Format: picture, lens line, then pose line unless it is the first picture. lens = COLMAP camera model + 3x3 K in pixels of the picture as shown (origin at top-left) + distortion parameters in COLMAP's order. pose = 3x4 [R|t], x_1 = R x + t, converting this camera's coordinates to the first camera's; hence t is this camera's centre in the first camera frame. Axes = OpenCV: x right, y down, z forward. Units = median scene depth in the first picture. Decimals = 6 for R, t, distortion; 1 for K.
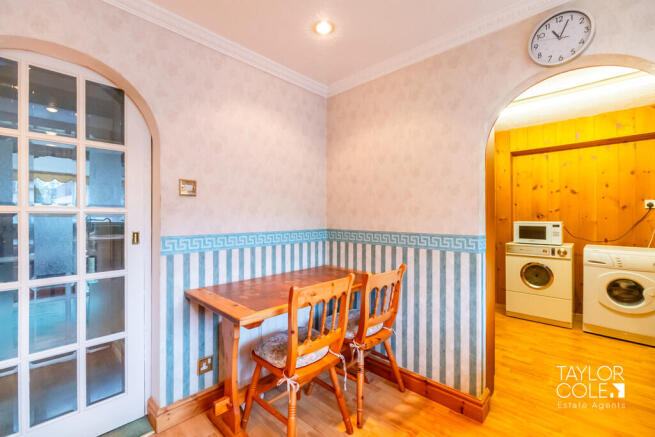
lens RADIAL K [[283.1, 0, 327.8], [0, 283.1, 219.2], [0, 0, 1]] dist [-0.004630, 0.000156]
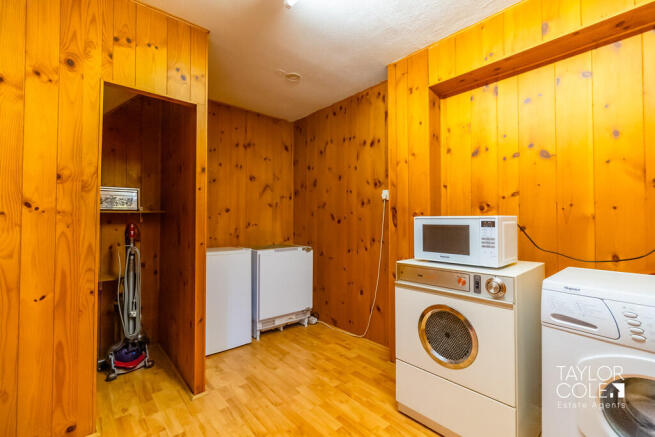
lens RADIAL K [[283.1, 0, 329.5], [0, 283.1, 214.9], [0, 0, 1]] dist [-0.004630, 0.000156]
pose [[0.995183, -0.003265, -0.097981, 0.589703], [0.000452, 0.999587, -0.028720, 0.020909], [0.098035, 0.028538, 0.994774, 0.522679]]
